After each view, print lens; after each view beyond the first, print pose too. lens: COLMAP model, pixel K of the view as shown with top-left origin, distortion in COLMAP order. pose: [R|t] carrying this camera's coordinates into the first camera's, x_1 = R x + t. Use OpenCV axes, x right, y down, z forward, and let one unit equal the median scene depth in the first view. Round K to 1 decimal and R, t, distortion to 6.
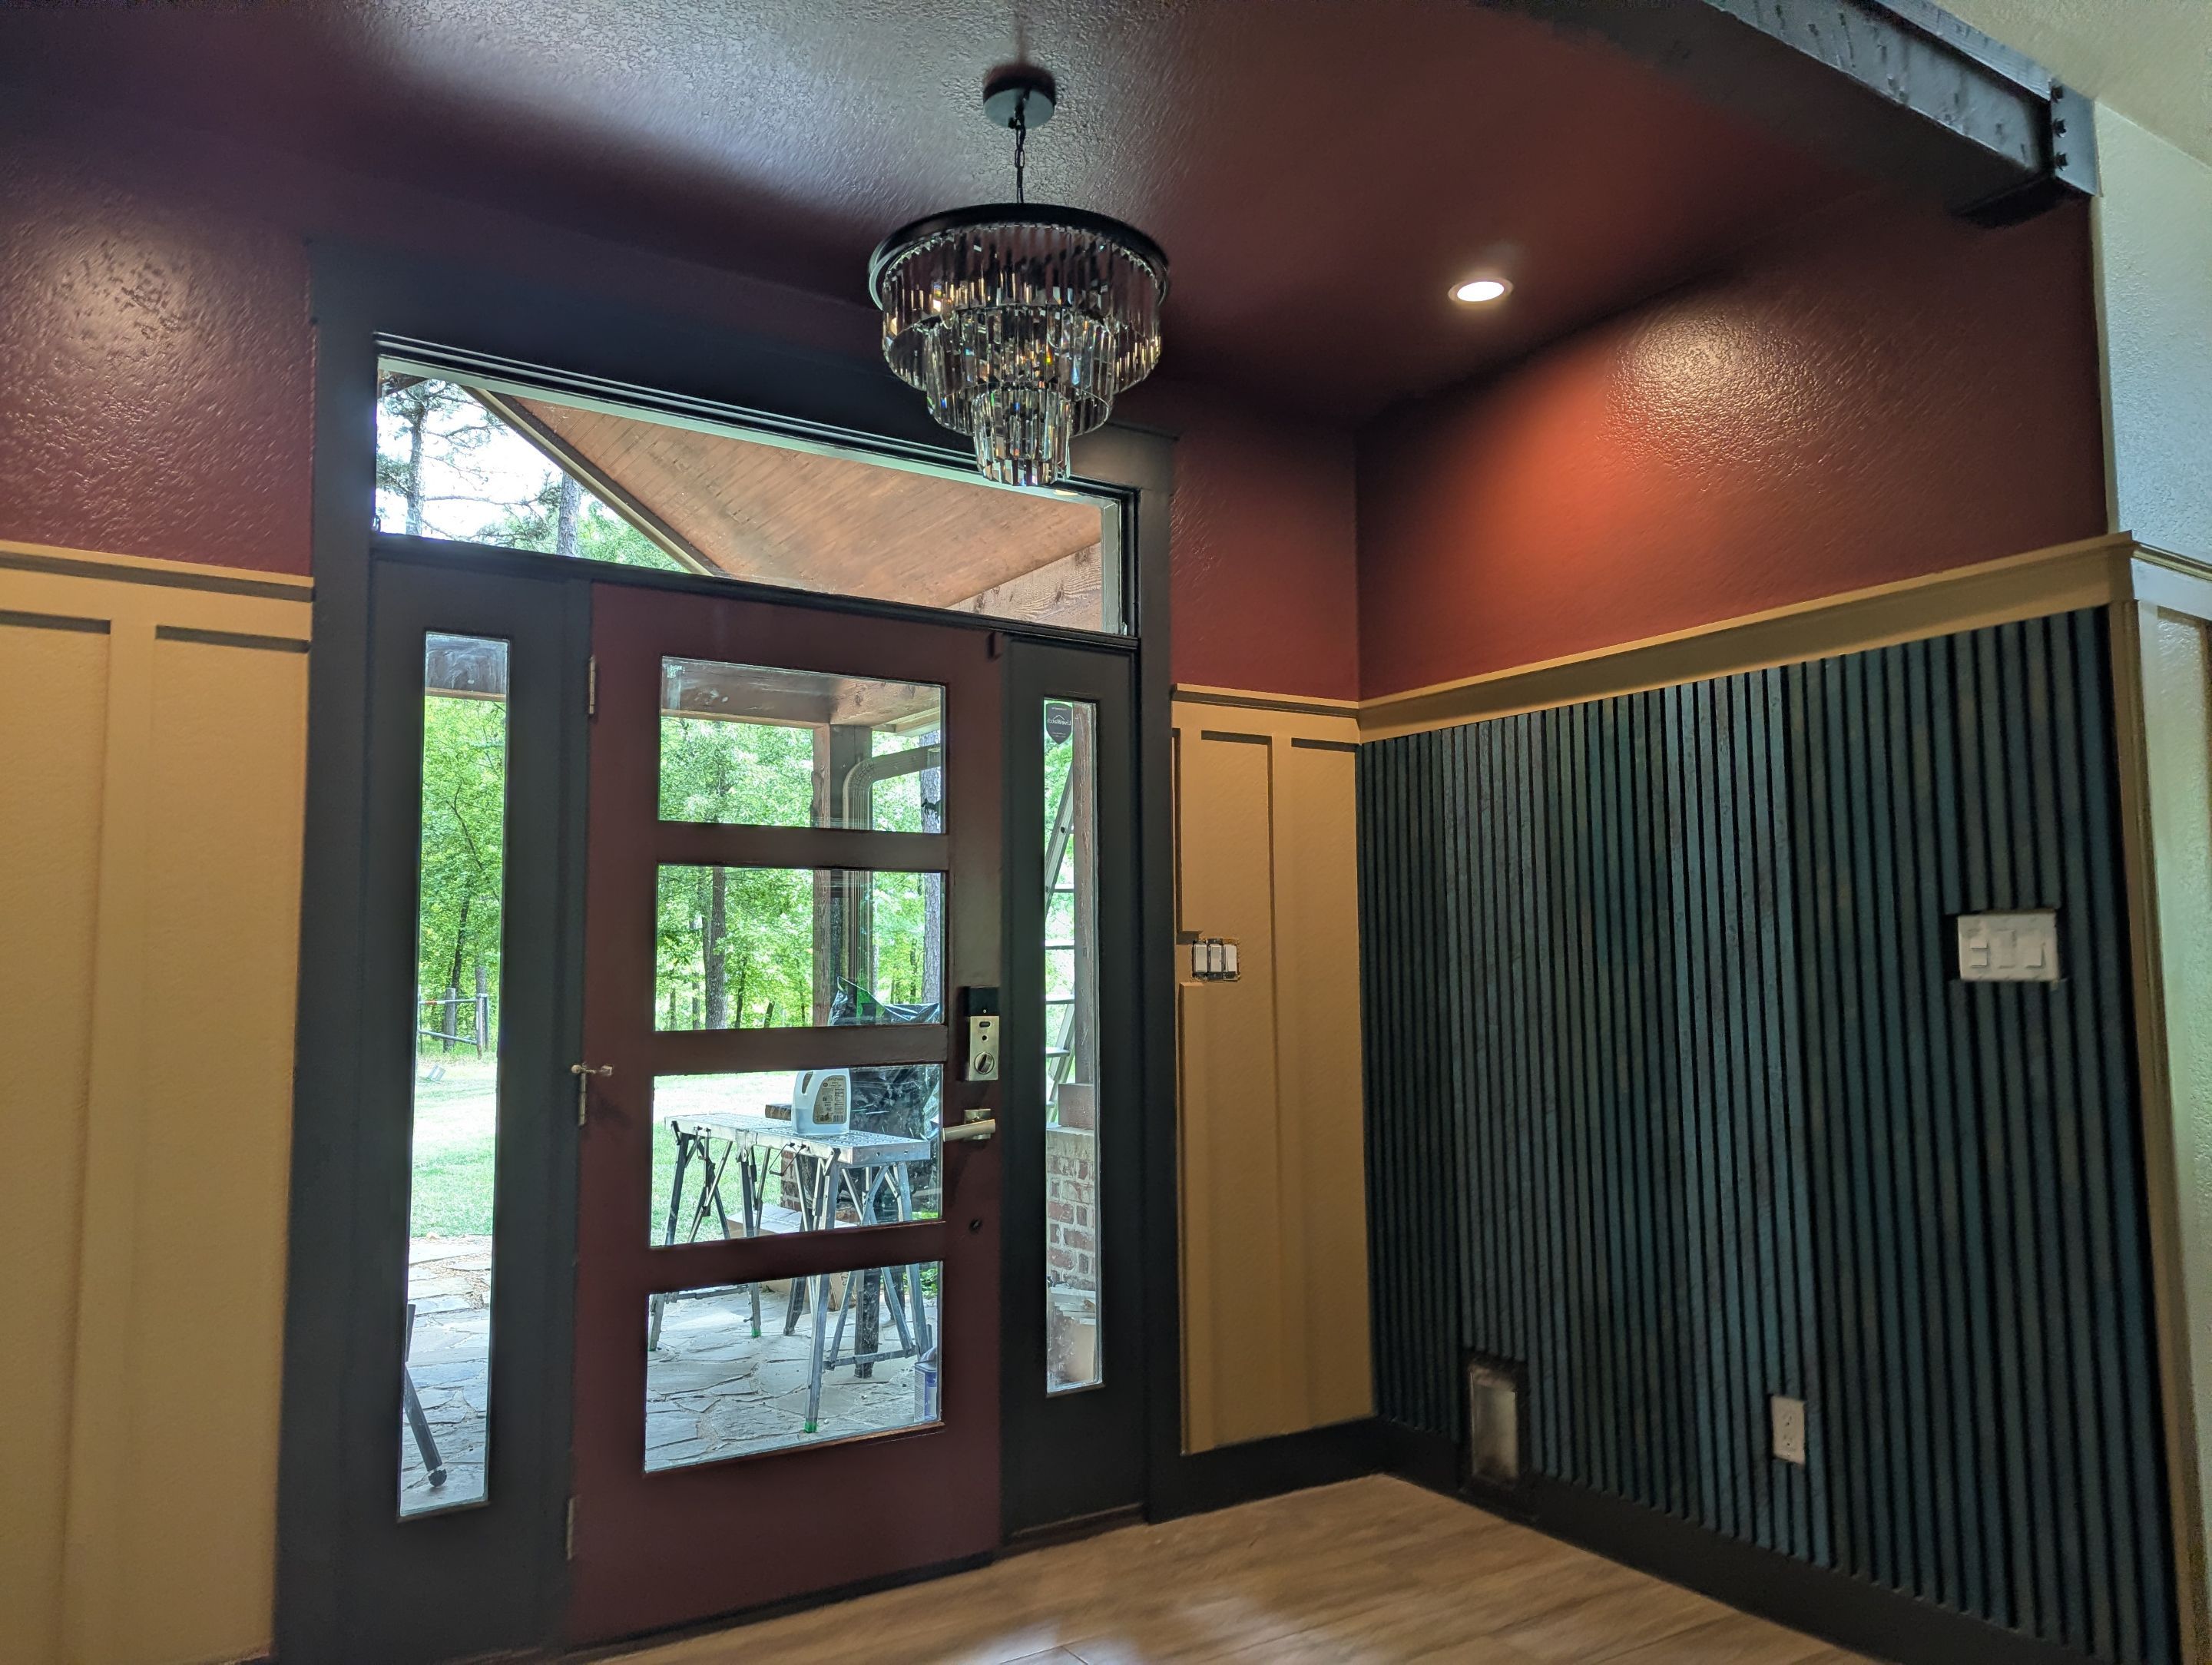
lens RADIAL K [[1553.5, 0, 1044.8], [0, 1553.5, 834.4], [0, 0, 1]] dist [0.071178, -0.045768]
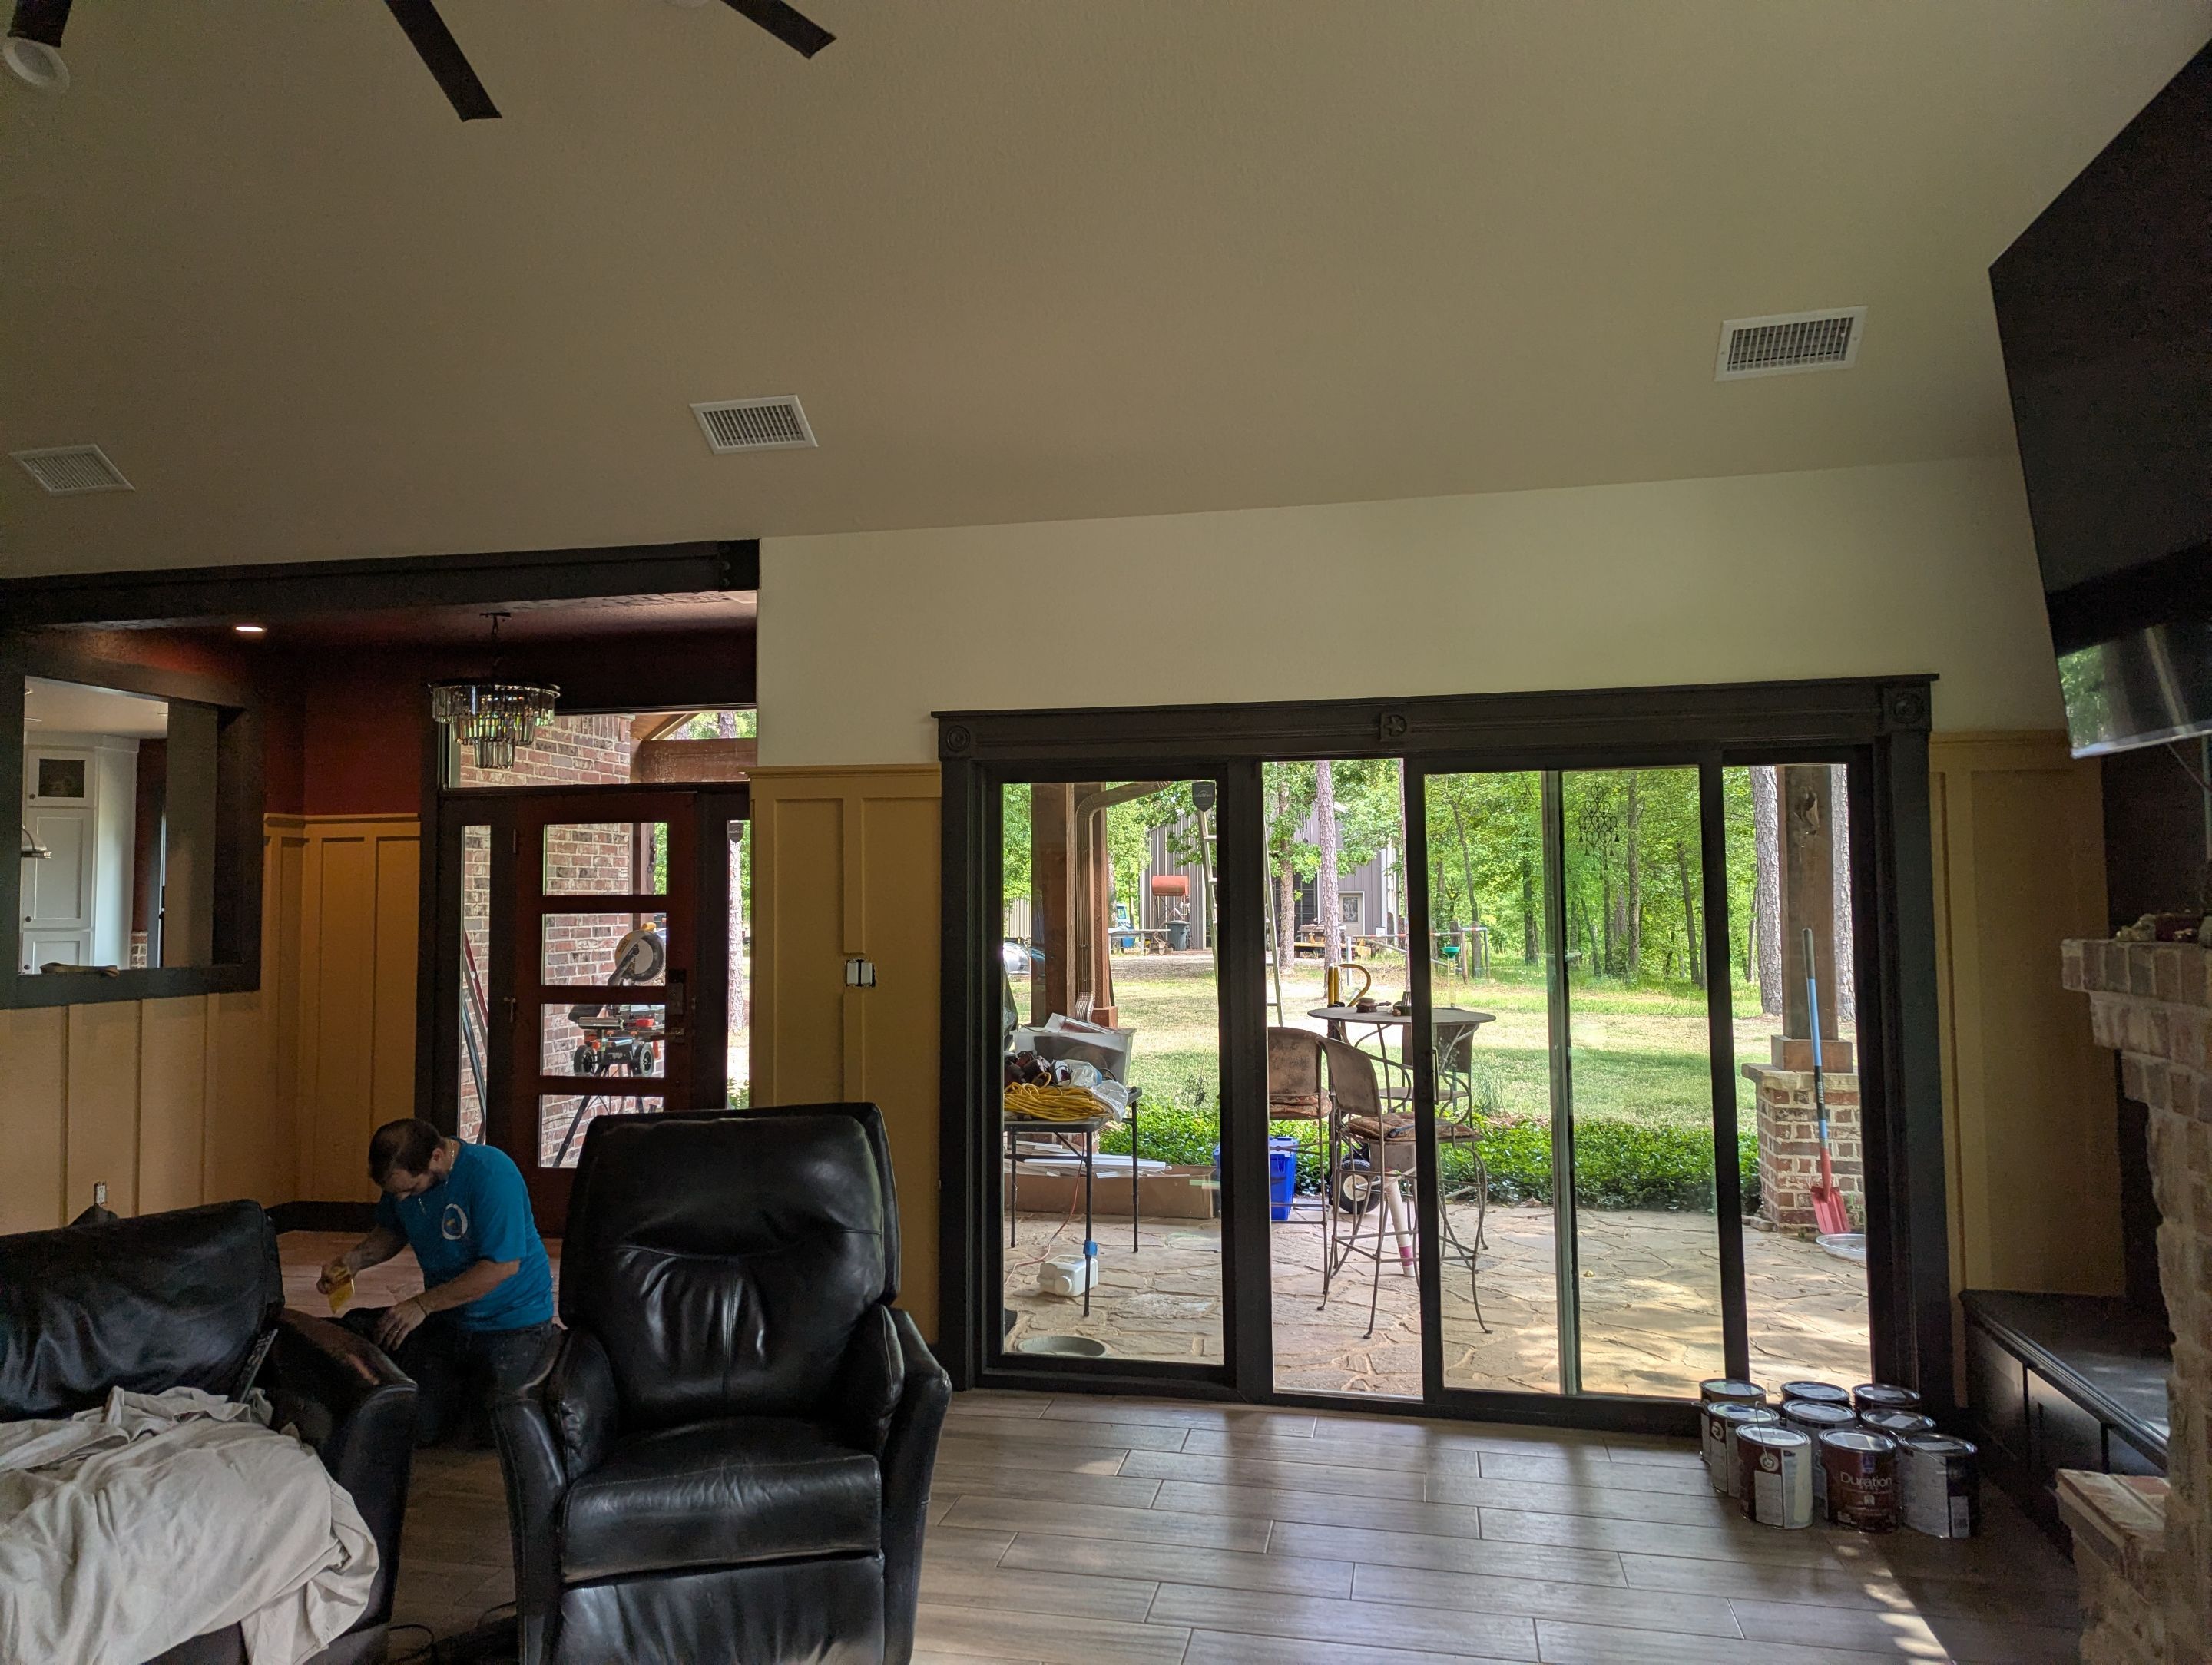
lens RADIAL K [[1554.4, 0, 1097.3], [0, 1554.4, 820.8], [0, 0, 1]] dist [0.037186, -0.001103]
pose [[0.730816, -0.037151, -0.681563, 1.830023], [0.062403, 0.997973, 0.012514, -0.091367], [0.679716, -0.051677, 0.731653, -0.139966]]
